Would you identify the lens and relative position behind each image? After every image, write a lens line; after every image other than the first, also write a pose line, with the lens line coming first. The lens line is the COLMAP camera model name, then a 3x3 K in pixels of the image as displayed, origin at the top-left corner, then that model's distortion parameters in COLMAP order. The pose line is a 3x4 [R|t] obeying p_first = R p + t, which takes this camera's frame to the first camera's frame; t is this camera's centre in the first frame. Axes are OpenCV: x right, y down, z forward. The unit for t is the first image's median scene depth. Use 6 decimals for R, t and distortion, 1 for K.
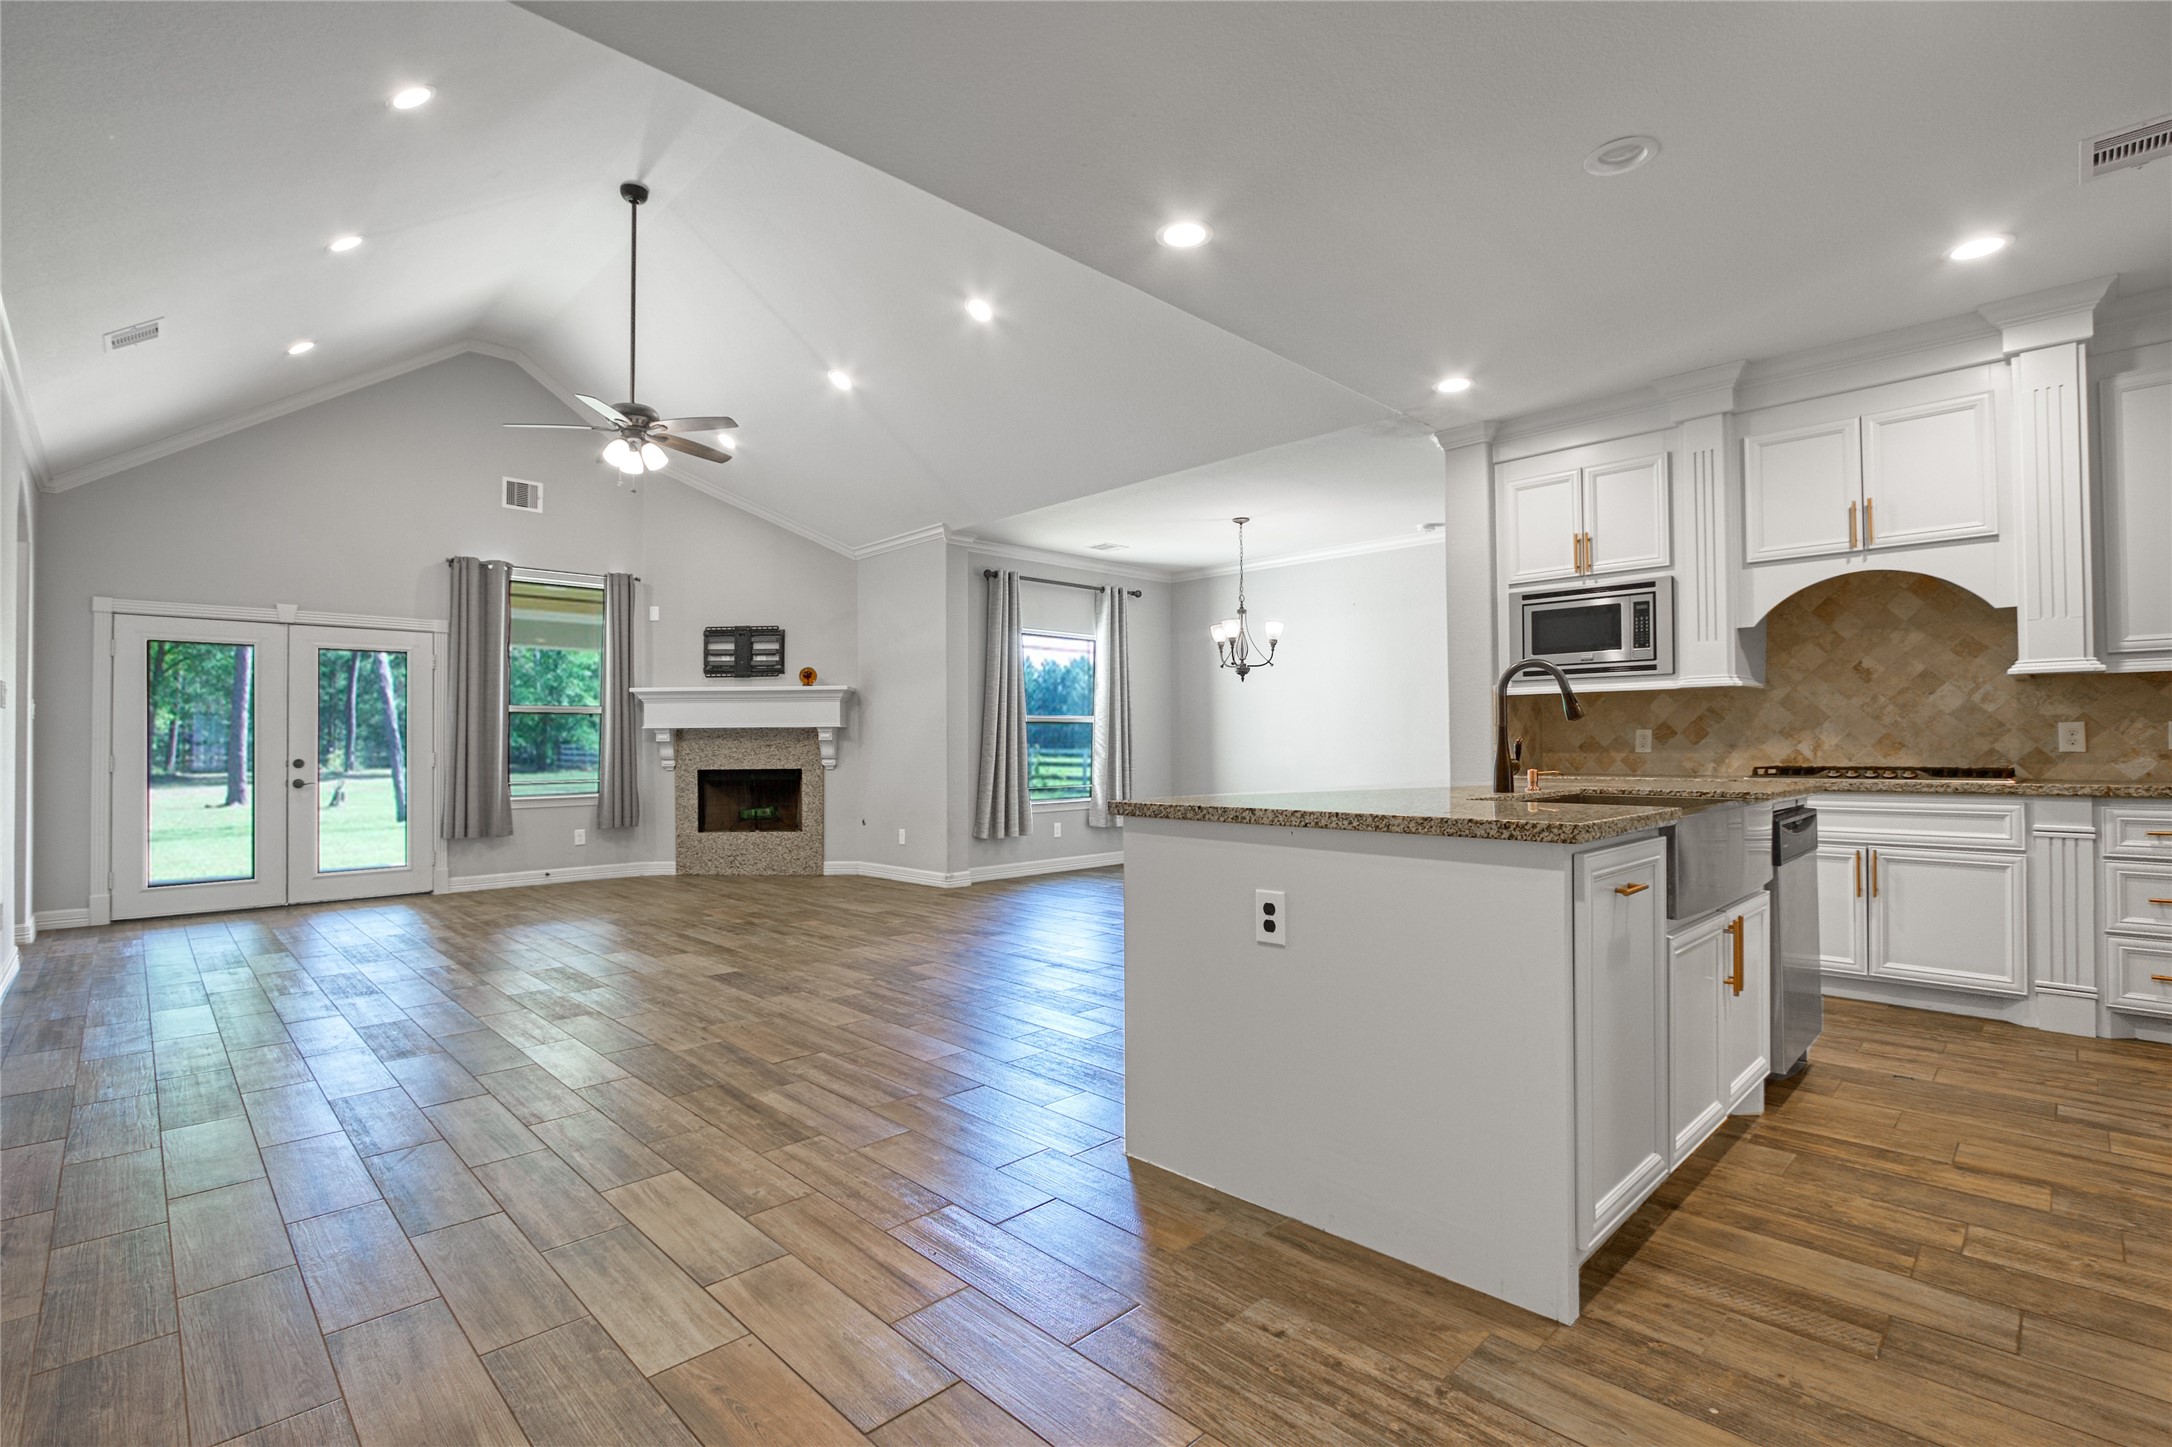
lens RADIAL K [[1007.2, 0, 1069.6], [0, 1007.2, 731.9], [0, 0, 1]] dist [-0.001167, -0.000135]
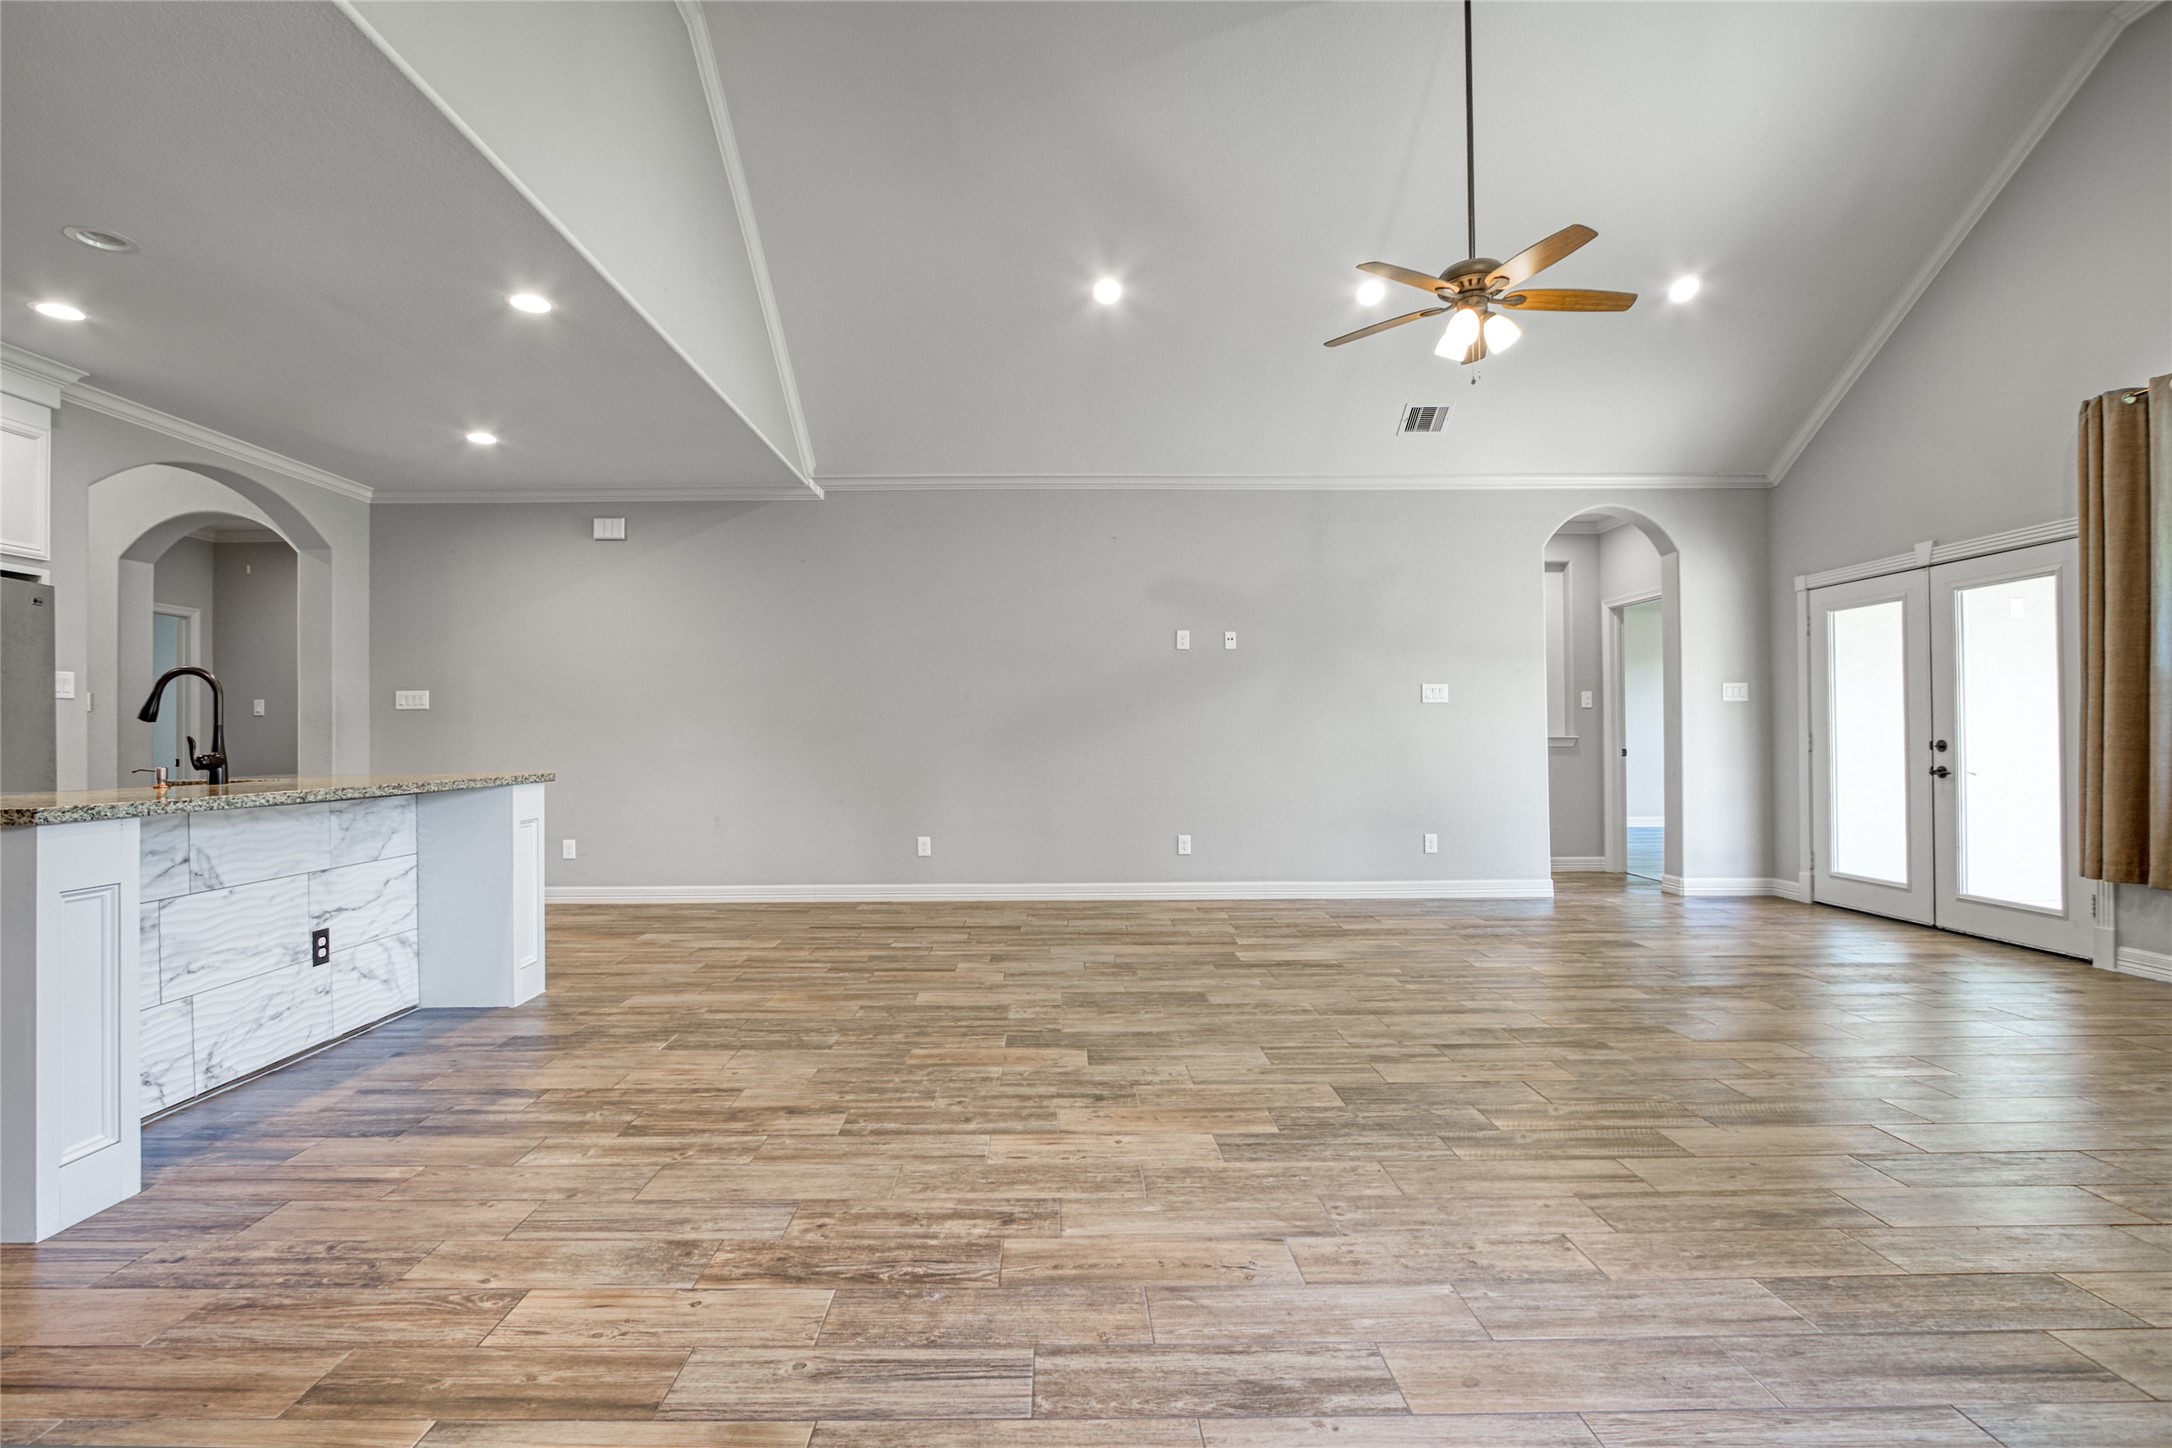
lens RADIAL K [[1007.2, 0, 1069.6], [0, 1007.2, 732.4], [0, 0, 1]] dist [-0.001167, -0.000135]
pose [[-0.690306, 0.004386, -0.723504, 0.248724], [0.018914, 0.999749, -0.011985, 0.018099], [0.723270, -0.021958, -0.690216, 1.053712]]
